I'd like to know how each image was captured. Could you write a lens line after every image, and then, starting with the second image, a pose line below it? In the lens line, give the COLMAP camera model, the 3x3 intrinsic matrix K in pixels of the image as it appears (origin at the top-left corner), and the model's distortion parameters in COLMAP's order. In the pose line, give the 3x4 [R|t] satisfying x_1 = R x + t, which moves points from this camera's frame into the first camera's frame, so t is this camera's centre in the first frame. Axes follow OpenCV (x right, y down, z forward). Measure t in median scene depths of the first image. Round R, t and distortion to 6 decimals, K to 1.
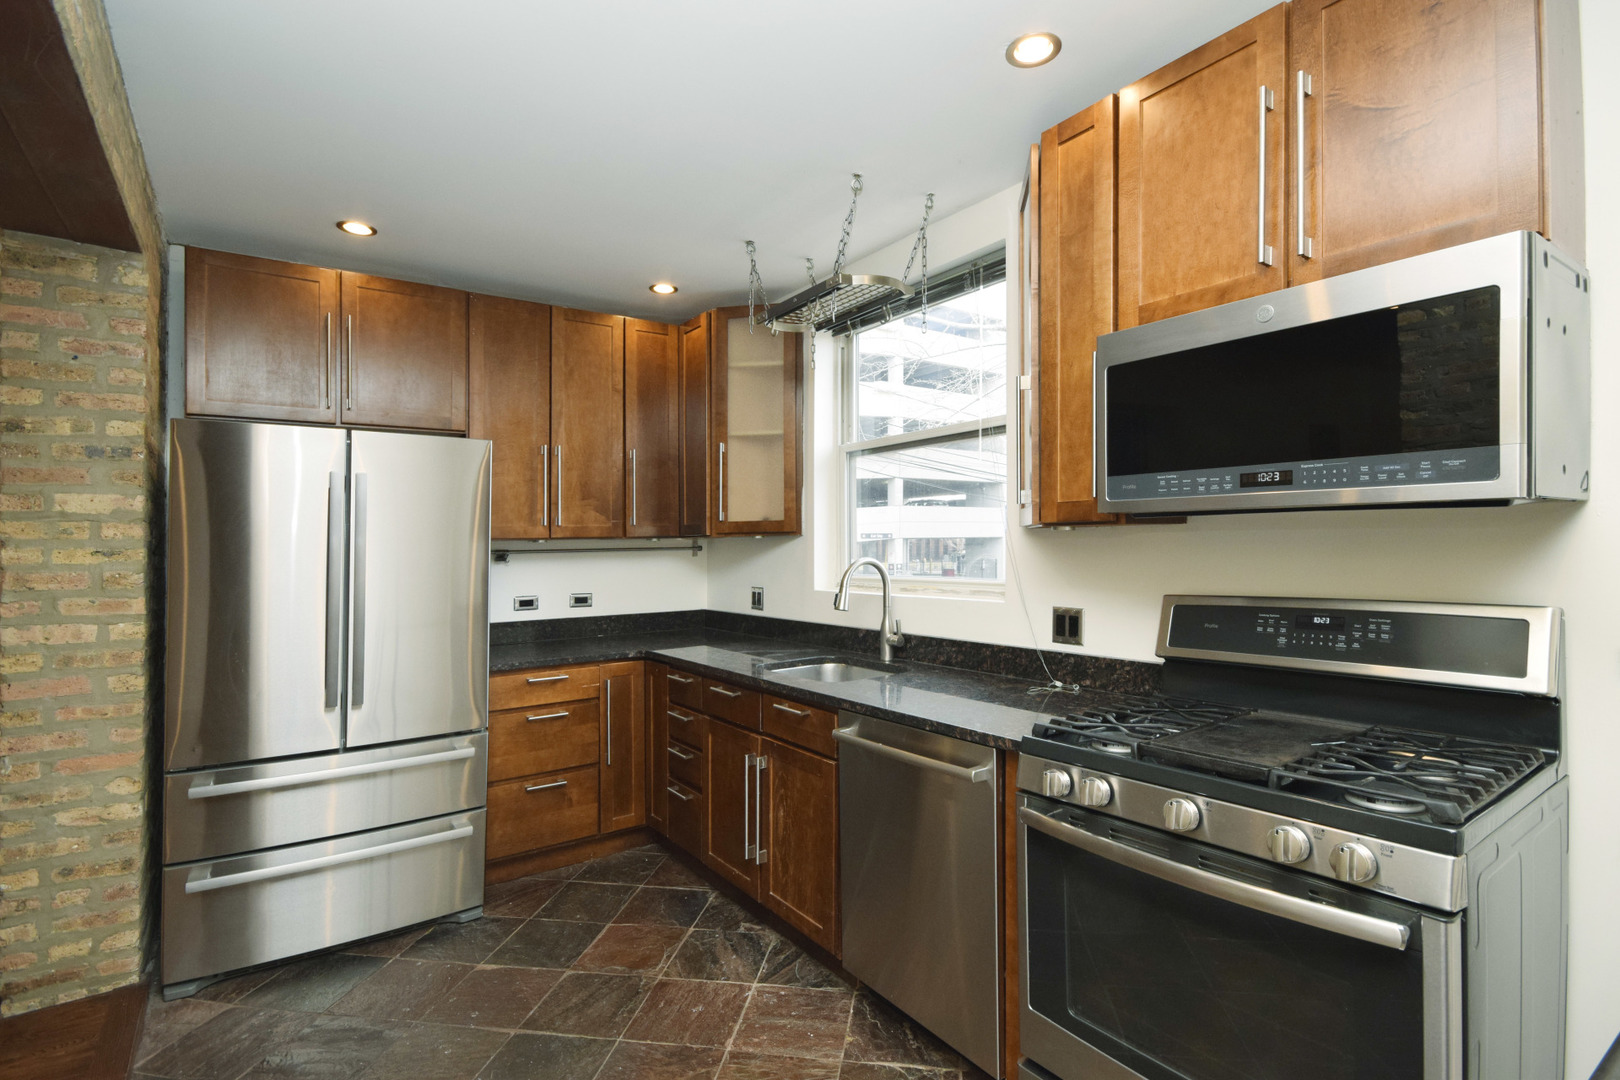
lens RADIAL K [[763.7, 0, 810.0], [0, 763.7, 540.0], [0, 0, 1]] dist [0.001223, -0.000598]
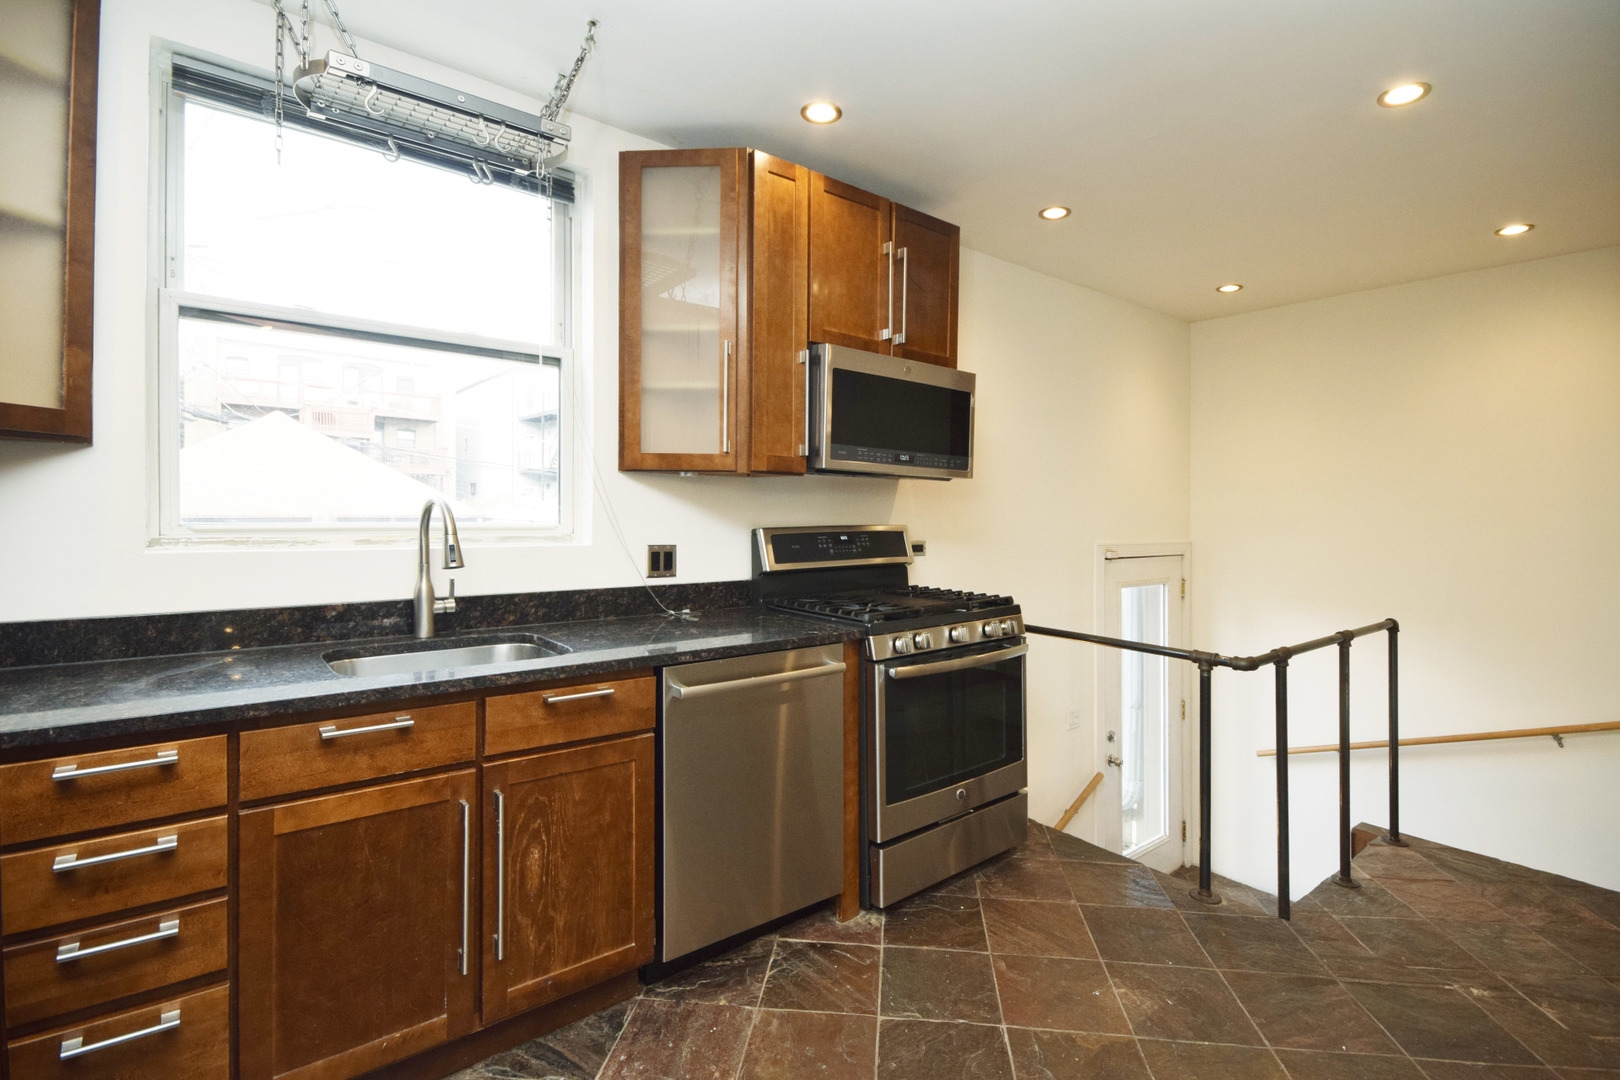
lens RADIAL K [[773.2, 0, 810.5], [0, 773.2, 509.9], [0, 0, 1]] dist [0.000159, 0.000008]
pose [[-0.065556, 0.012255, 0.997774, -0.816635], [-0.023949, 0.999617, -0.013851, 0.047593], [-0.997561, -0.024804, -0.065237, 0.861567]]
